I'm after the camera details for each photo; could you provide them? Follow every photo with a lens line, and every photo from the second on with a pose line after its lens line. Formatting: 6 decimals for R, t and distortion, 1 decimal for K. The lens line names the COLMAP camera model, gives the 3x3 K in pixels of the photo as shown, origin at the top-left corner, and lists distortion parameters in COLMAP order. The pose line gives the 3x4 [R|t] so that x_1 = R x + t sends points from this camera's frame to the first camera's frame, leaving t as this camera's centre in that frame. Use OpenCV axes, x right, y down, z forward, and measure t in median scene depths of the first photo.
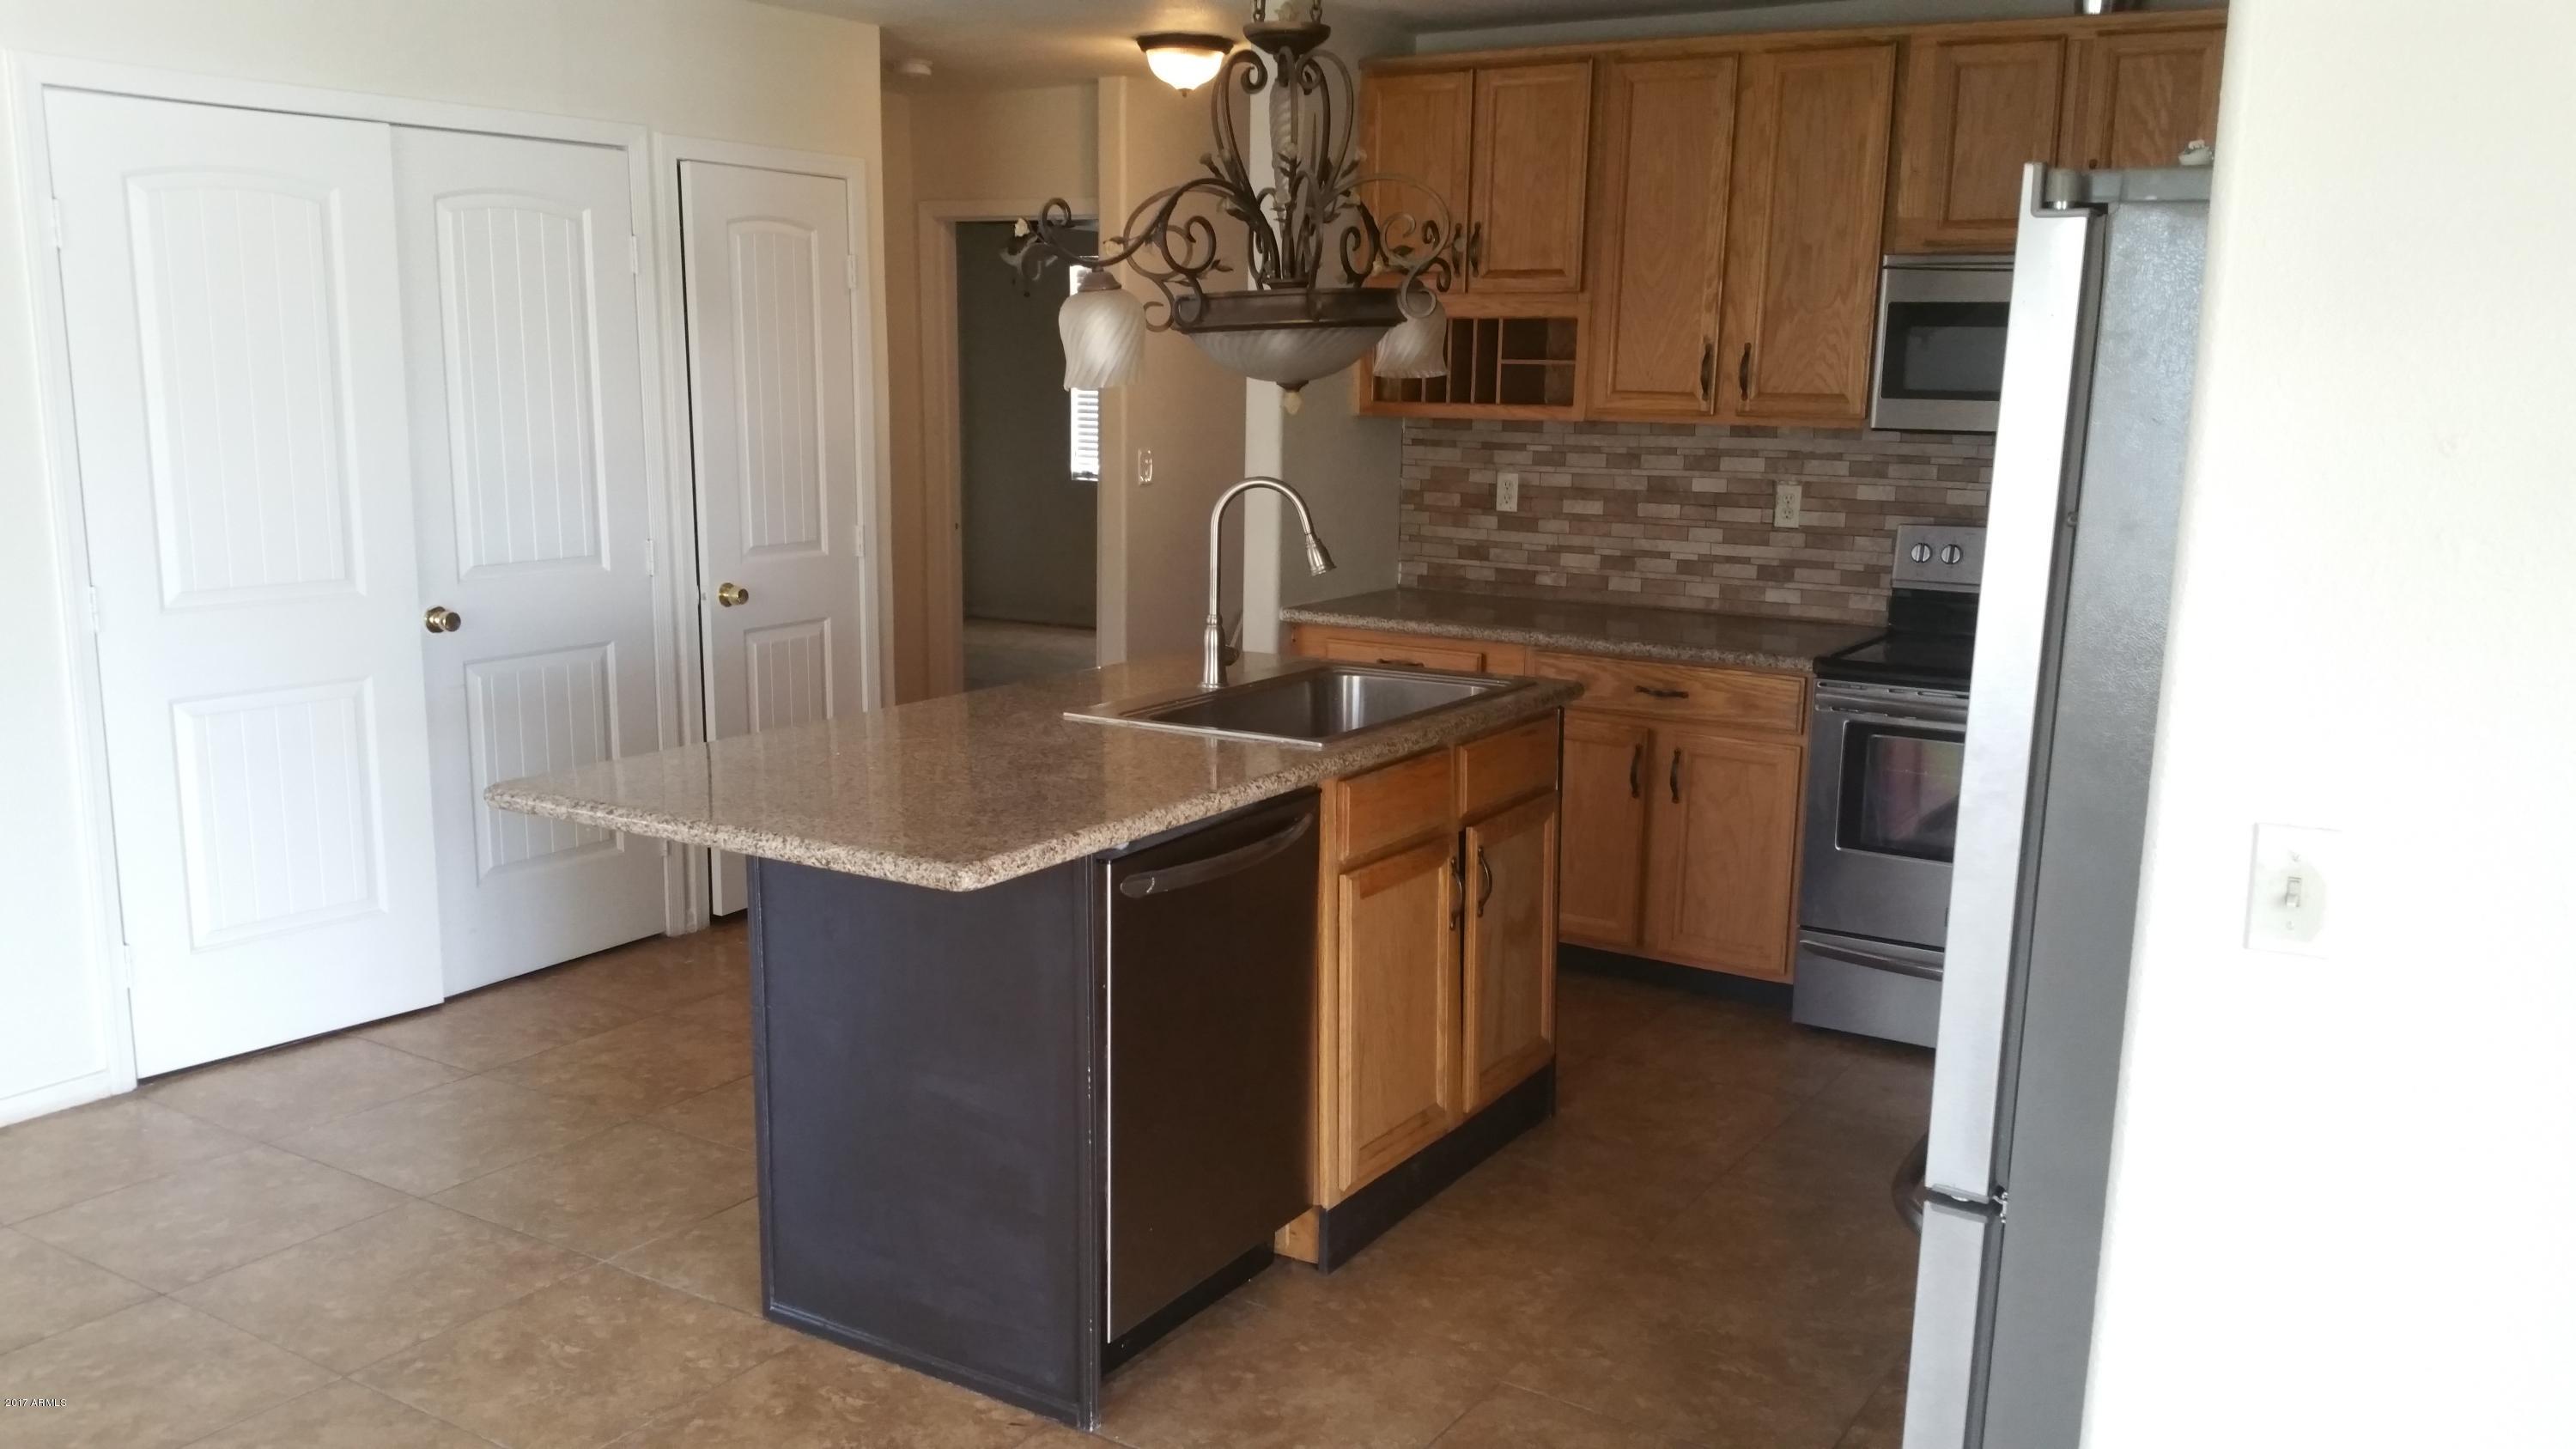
lens RADIAL K [[2047.5, 0, 1330.2], [0, 2047.5, 785.3], [0, 0, 1]] dist [0.013855, -0.014009]
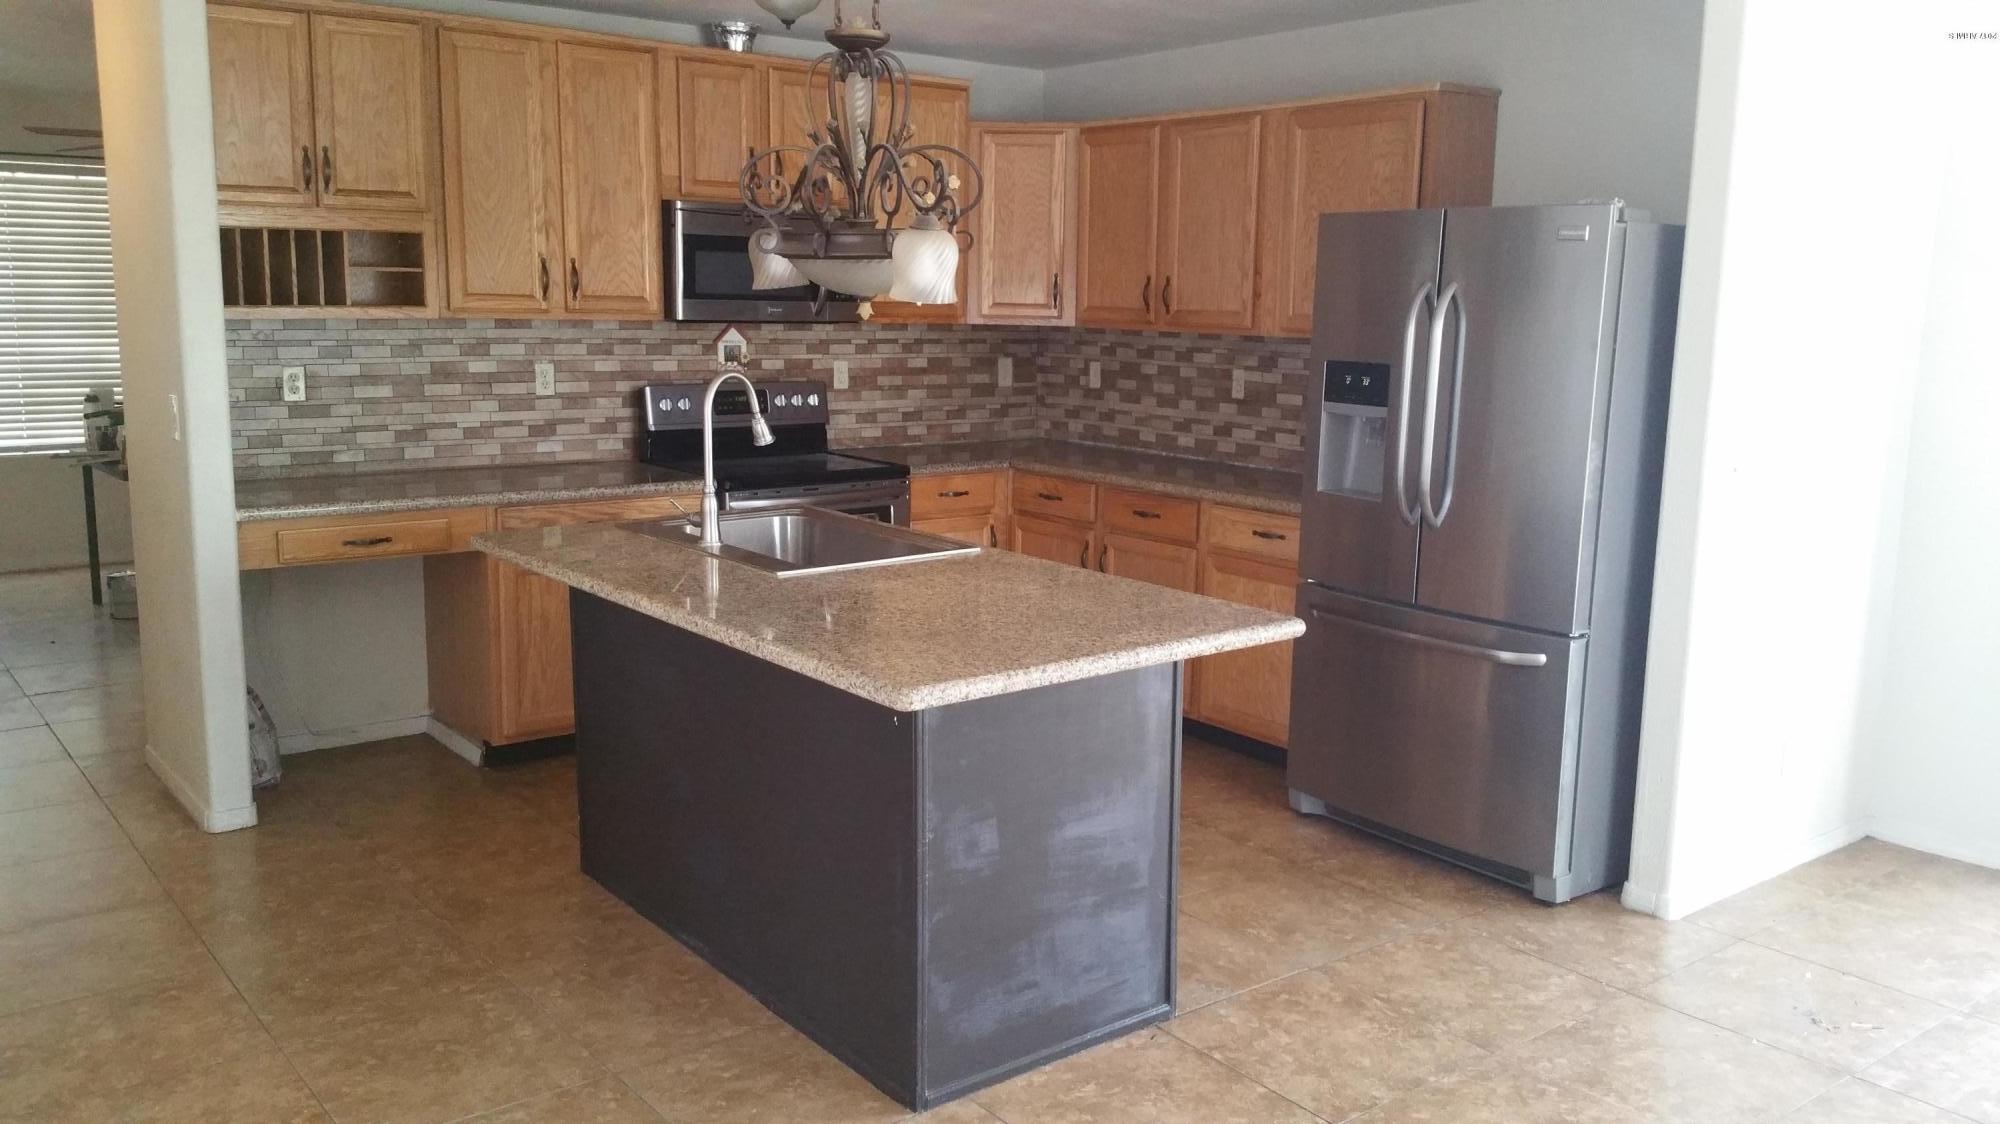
lens RADIAL K [[1589.4, 0, 997.4], [0, 1589.4, 559.5], [0, 0, 1]] dist [0.013855, -0.014009]
pose [[0.330644, -0.166017, 0.929039, -0.656540], [0.171368, 0.978603, 0.113884, -0.089107], [-0.928067, 0.121552, 0.352019, 0.379112]]
